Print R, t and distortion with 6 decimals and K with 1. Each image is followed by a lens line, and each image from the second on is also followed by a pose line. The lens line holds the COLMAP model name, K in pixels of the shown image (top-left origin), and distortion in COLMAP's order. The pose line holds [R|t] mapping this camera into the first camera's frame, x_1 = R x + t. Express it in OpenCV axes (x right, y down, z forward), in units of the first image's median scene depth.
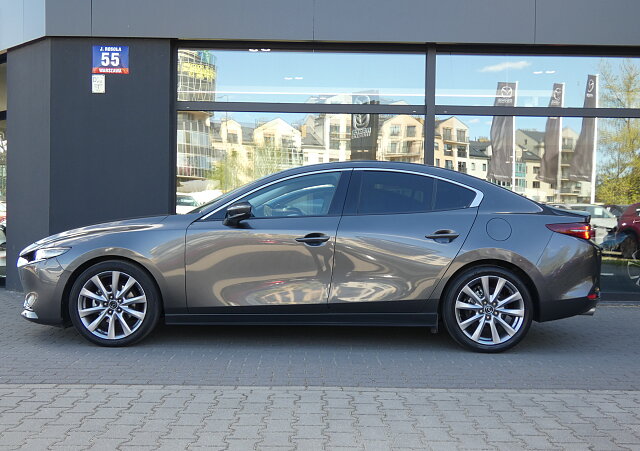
lens RADIAL K [[734.1, 0, 321.7], [0, 734.1, 229.6], [0, 0, 1]] dist [-0.014450, 0.000000]
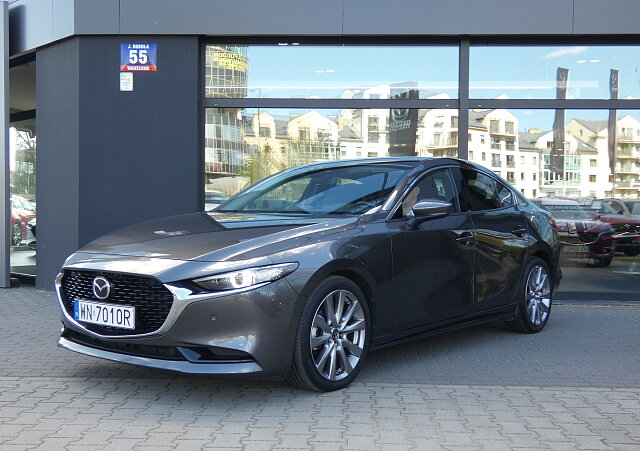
lens RADIAL K [[809.7, 0, 321.0], [0, 809.7, 226.9], [0, 0, 1]] dist [-0.006164, 0.000000]
pose [[0.998255, -0.003670, -0.058944, 0.022225], [0.003574, 0.999992, -0.001736, 0.000673], [0.058949, 0.001523, 0.998260, -0.078668]]
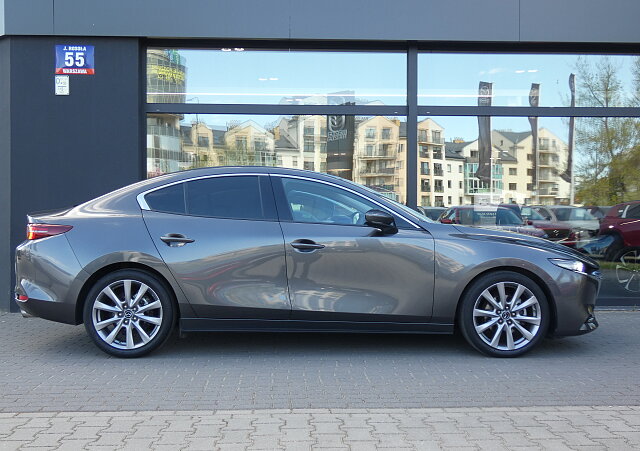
lens RADIAL K [[734.1, 0, 319.1], [0, 734.1, 222.6], [0, 0, 1]] dist [-0.014450, 0.000000]
pose [[0.999239, -0.012735, 0.036875, -0.011190], [0.013233, 0.999824, -0.013292, -0.005172], [-0.036699, 0.013769, 0.999232, 0.047972]]
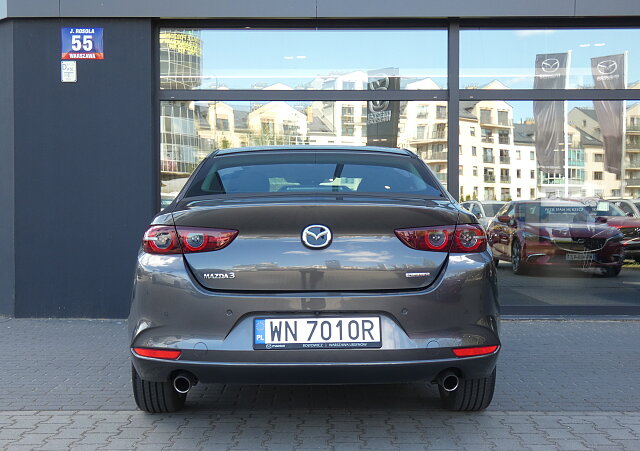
lens RADIAL K [[955.0, 0, 319.1], [0, 955.0, 223.2], [0, 0, 1]] dist [0.007972, 0.000000]
pose [[0.999705, -0.014179, -0.019744, 0.010528], [0.013969, 0.999845, -0.010710, -0.003469], [0.019893, 0.010431, 0.999748, -0.120793]]
